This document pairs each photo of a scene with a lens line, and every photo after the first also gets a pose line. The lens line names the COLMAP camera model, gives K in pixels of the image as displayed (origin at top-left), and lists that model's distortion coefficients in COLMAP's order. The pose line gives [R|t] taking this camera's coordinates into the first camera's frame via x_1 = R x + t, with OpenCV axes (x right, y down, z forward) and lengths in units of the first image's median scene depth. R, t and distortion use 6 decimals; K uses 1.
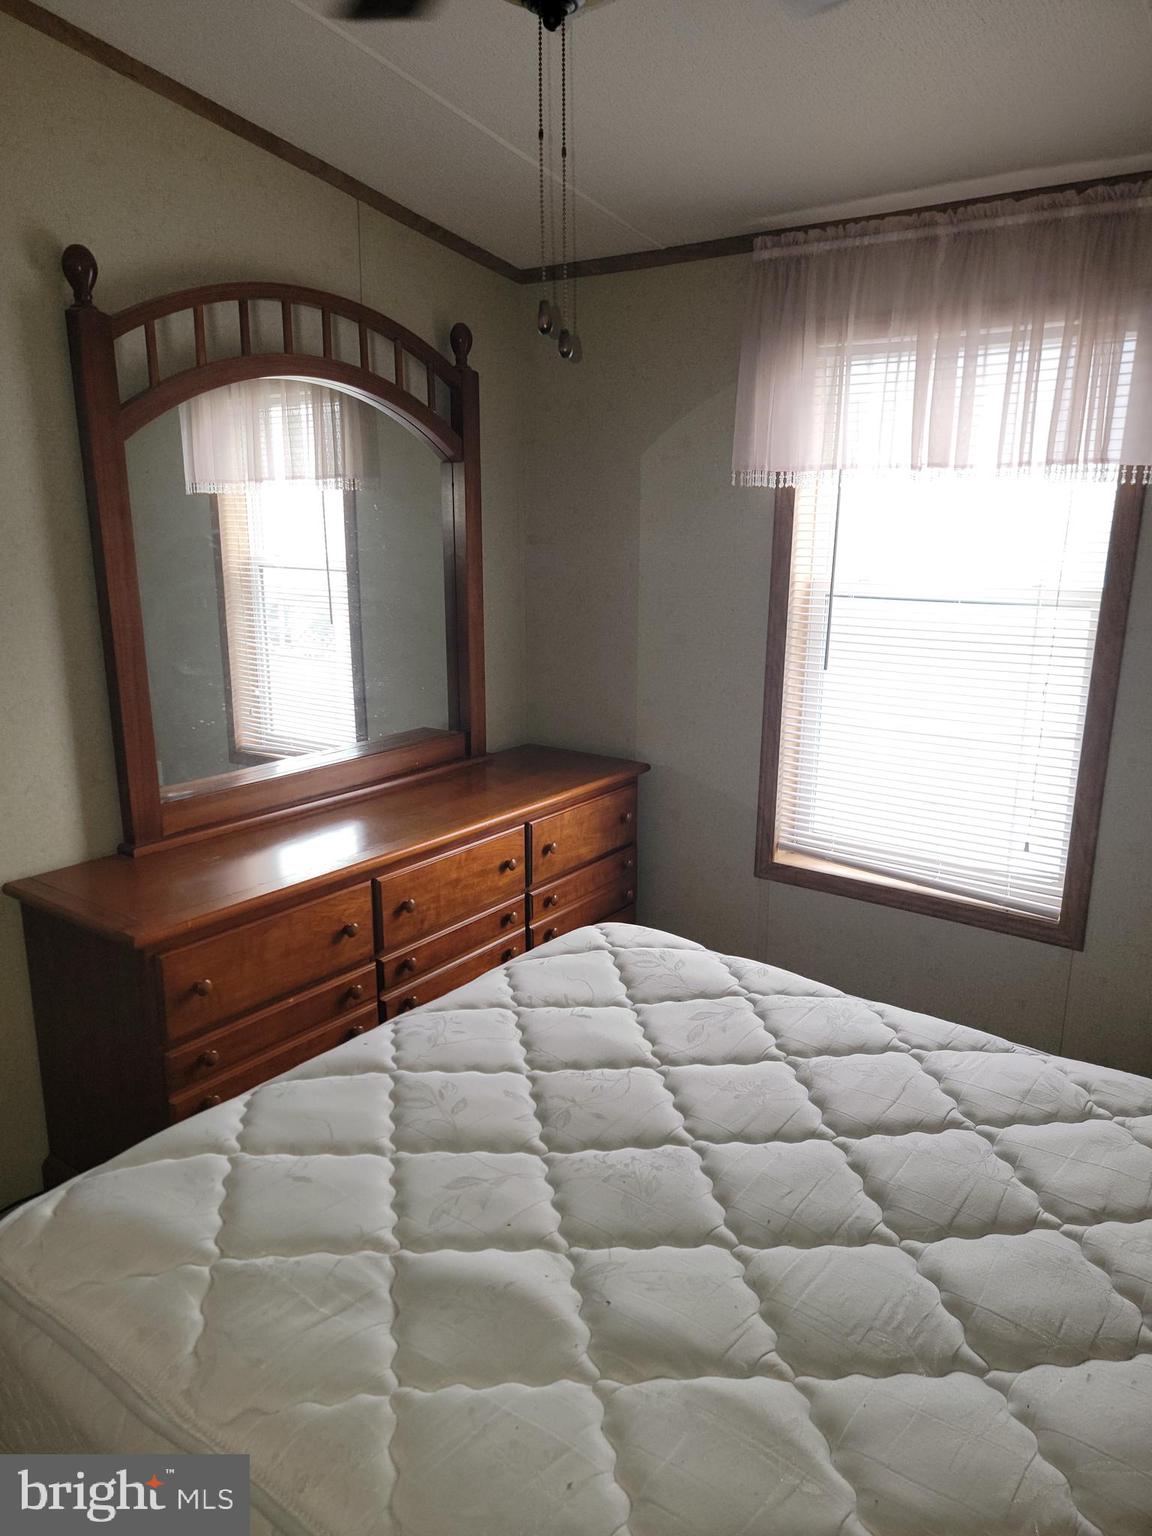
lens RADIAL K [[1056.5, 0, 581.4], [0, 1056.5, 775.7], [0, 0, 1]] dist [0.069407, -0.060497]
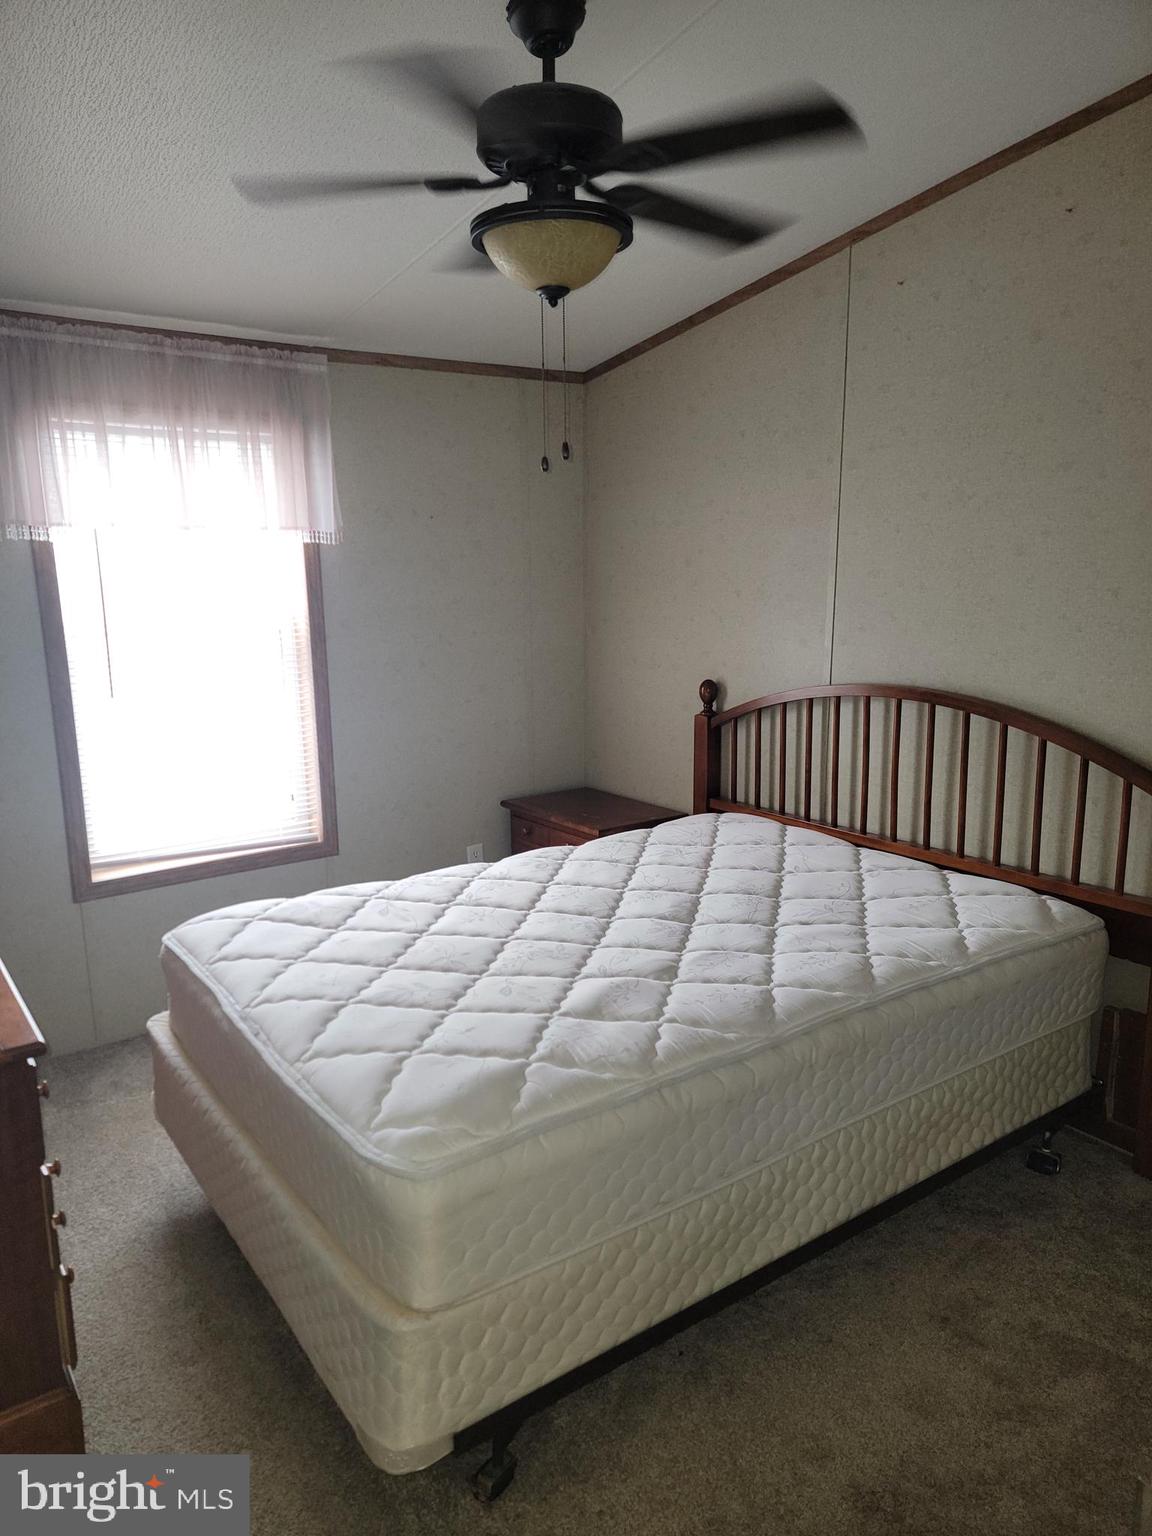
lens RADIAL K [[1056.5, 0, 585.5], [0, 1056.5, 762.4], [0, 0, 1]] dist [0.069407, -0.060497]
pose [[0.287597, -0.188537, 0.939011, -0.937298], [0.250656, 0.961077, 0.116198, -0.051206], [-0.924370, 0.201951, 0.323661, 0.224364]]
